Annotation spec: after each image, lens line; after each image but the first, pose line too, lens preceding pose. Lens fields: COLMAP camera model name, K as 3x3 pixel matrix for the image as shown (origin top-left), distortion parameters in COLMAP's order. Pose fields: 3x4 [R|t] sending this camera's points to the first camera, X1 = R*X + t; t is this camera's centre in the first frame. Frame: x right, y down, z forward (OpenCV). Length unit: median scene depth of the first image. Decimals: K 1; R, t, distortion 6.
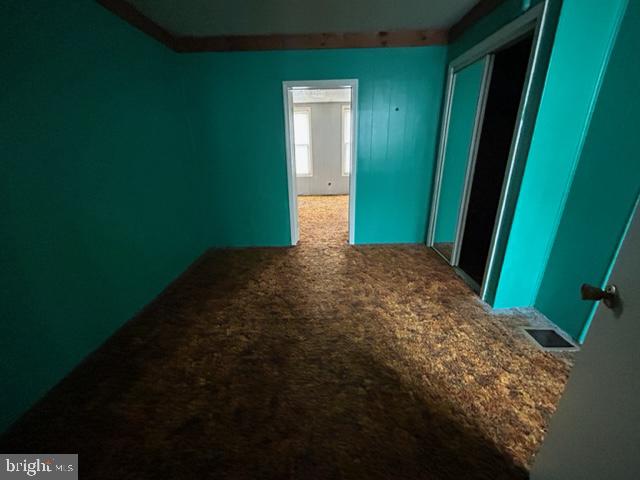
lens RADIAL K [[259.6, 0, 319.3], [0, 259.6, 239.2], [0, 0, 1]] dist [0.003444, 0.000676]
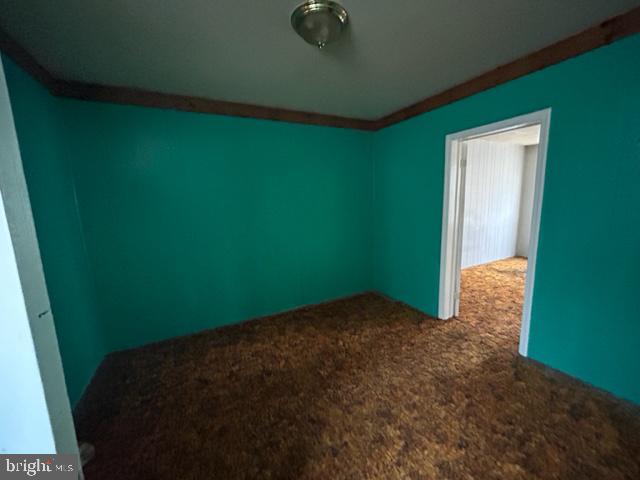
lens RADIAL K [[259.6, 0, 322.3], [0, 259.6, 241.5], [0, 0, 1]] dist [0.003444, 0.000676]
pose [[0.479067, 0.148518, -0.865122, 0.494335], [-0.273944, 0.961652, 0.013392, -0.149031], [0.833936, 0.230580, 0.501382, 0.277369]]
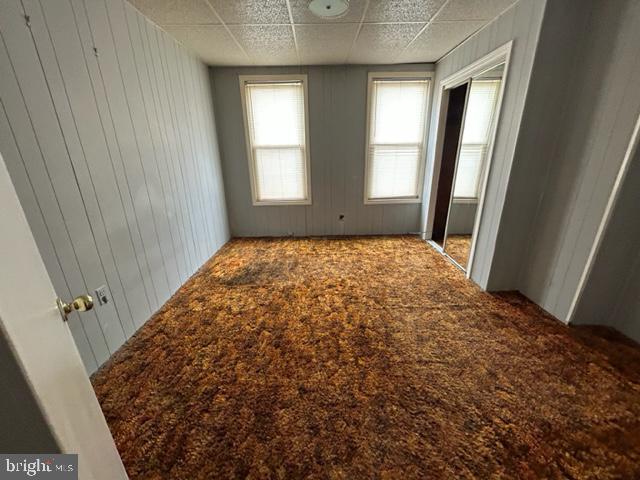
lens RADIAL K [[259.6, 0, 321.0], [0, 259.6, 241.2], [0, 0, 1]] dist [0.003444, 0.000676]
pose [[0.999906, 0.006761, 0.011893, -0.028011], [-0.006660, 0.999942, -0.008521, -0.392139], [-0.011950, 0.008441, 0.999893, 1.112354]]
